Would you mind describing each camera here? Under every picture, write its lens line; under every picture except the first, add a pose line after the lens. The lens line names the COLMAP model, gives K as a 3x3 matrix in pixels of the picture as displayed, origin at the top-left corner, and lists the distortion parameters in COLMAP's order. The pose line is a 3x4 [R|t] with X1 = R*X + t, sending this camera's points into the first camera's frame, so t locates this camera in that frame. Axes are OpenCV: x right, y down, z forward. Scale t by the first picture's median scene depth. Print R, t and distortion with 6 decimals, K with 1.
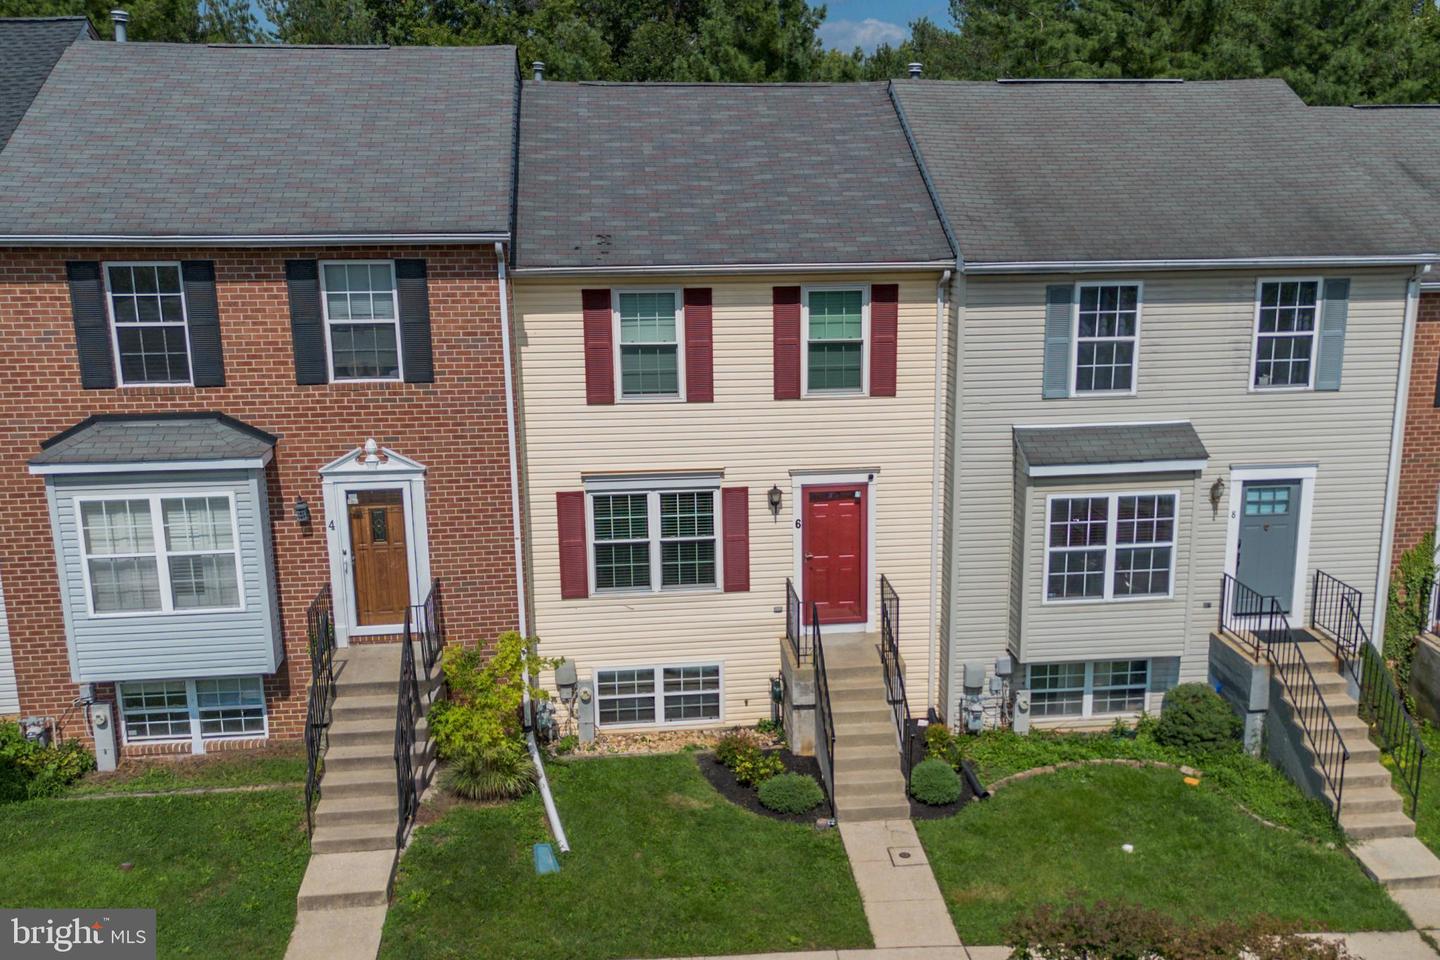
lens RADIAL K [[1445.4, 0, 783.4], [0, 1445.4, 520.3], [0, 0, 1]] dist [0.038128, -0.022840]
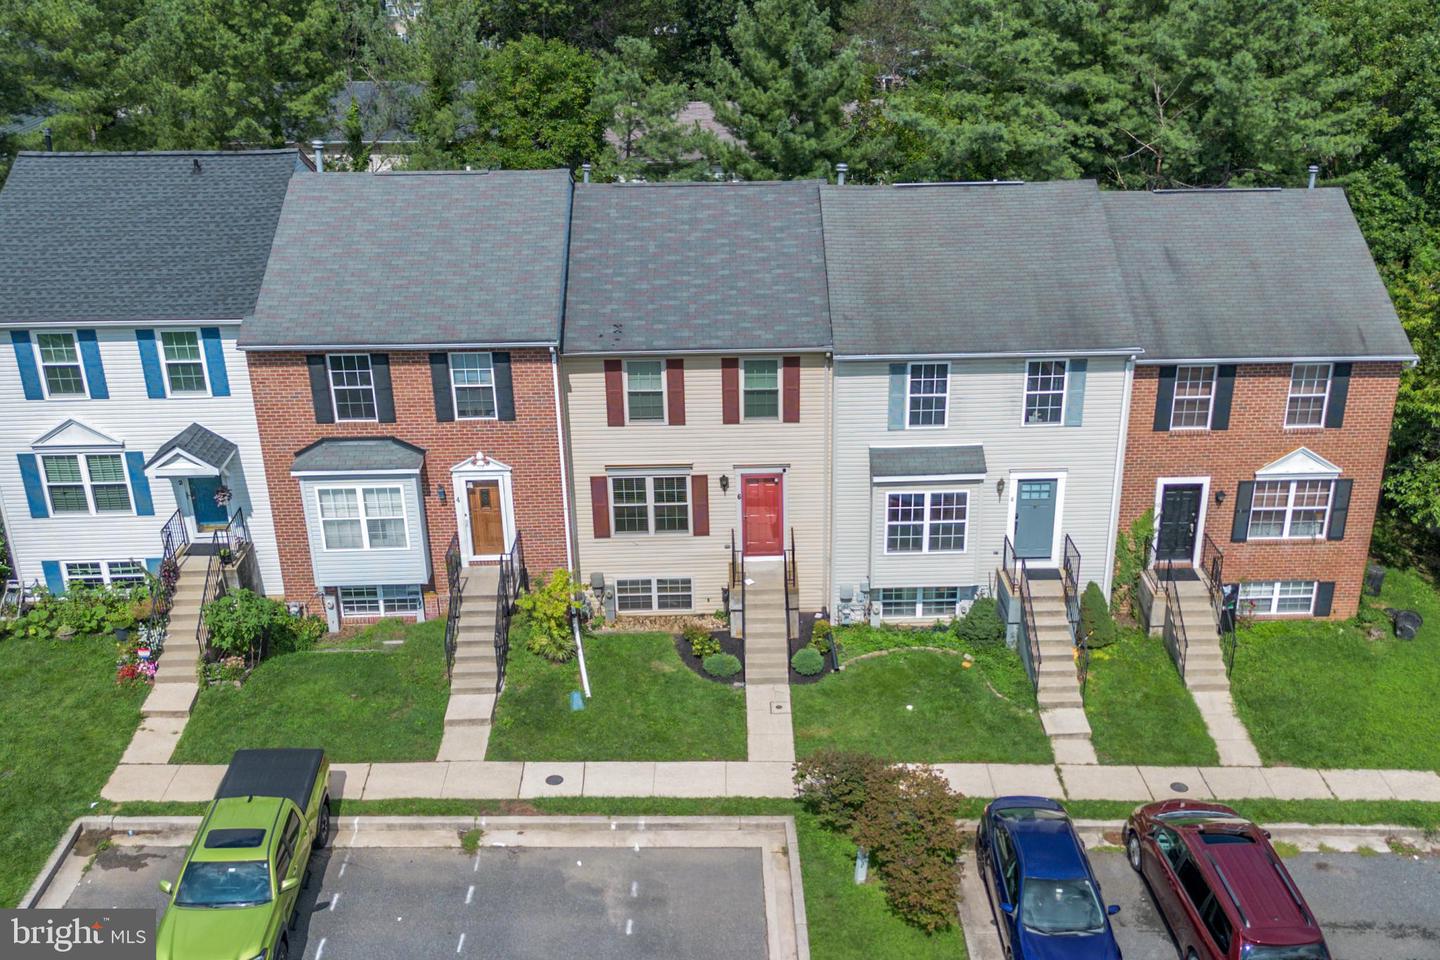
lens RADIAL K [[1464.9, 0, 761.7], [0, 1464.9, 506.3], [0, 0, 1]] dist [0.088114, -0.213064]
pose [[0.995269, 0.036278, -0.090125, 0.190983], [-0.019837, 0.984006, 0.177028, -0.288574], [0.095106, -0.174403, 0.980071, -0.630540]]
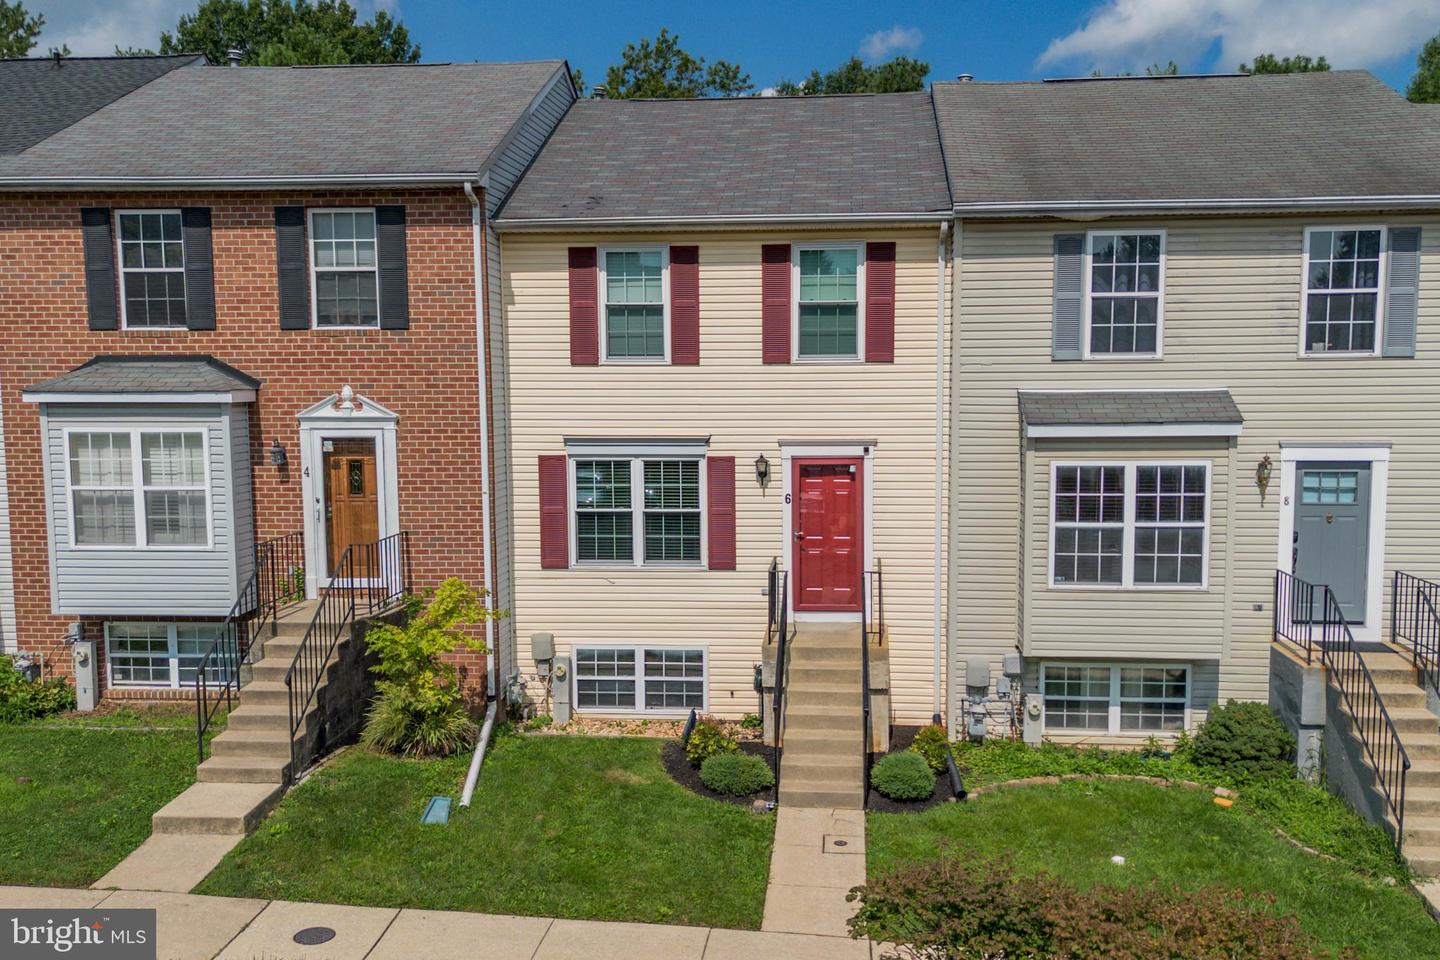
lens RADIAL K [[1266.6, 0, 744.2], [0, 1266.6, 489.6], [0, 0, 1]] dist [0.026989, -0.003391]
pose [[0.977153, 0.019737, -0.211619, 0.161930], [-0.051083, 0.988302, -0.143703, 0.120378], [0.206307, 0.151229, 0.966730, 0.207142]]
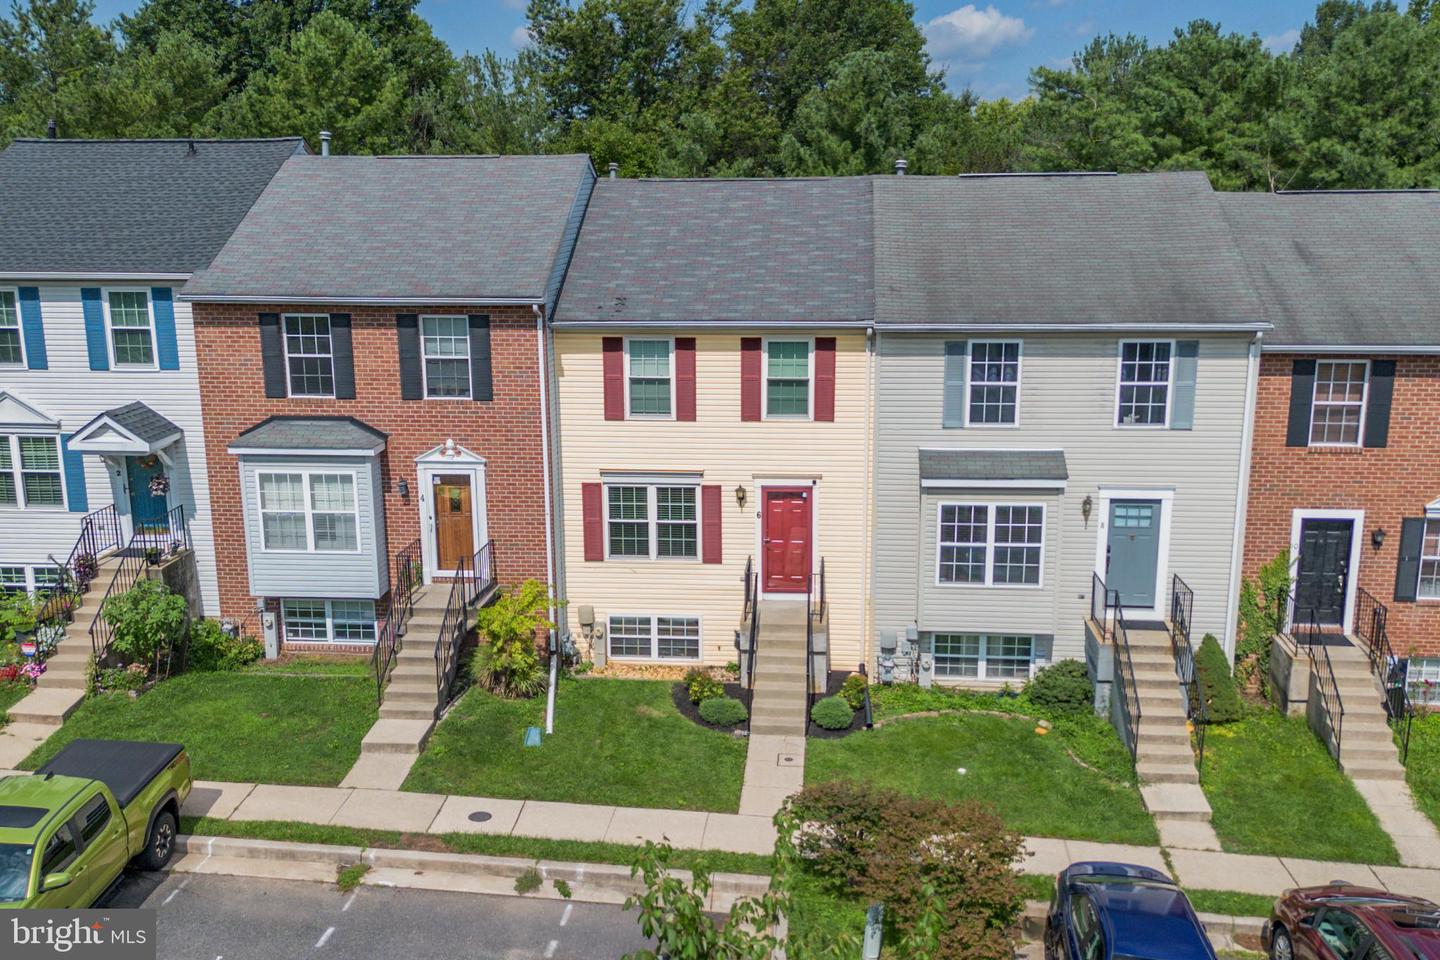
lens RADIAL K [[1364.7, 0, 706.3], [0, 1364.7, 500.1], [0, 0, 1]] dist [0.066709, -0.102213]
pose [[0.974374, 0.048065, -0.219736, 0.247242], [-0.052427, 0.998526, -0.014060, 0.009276], [0.218737, 0.025219, 0.975458, -0.244220]]
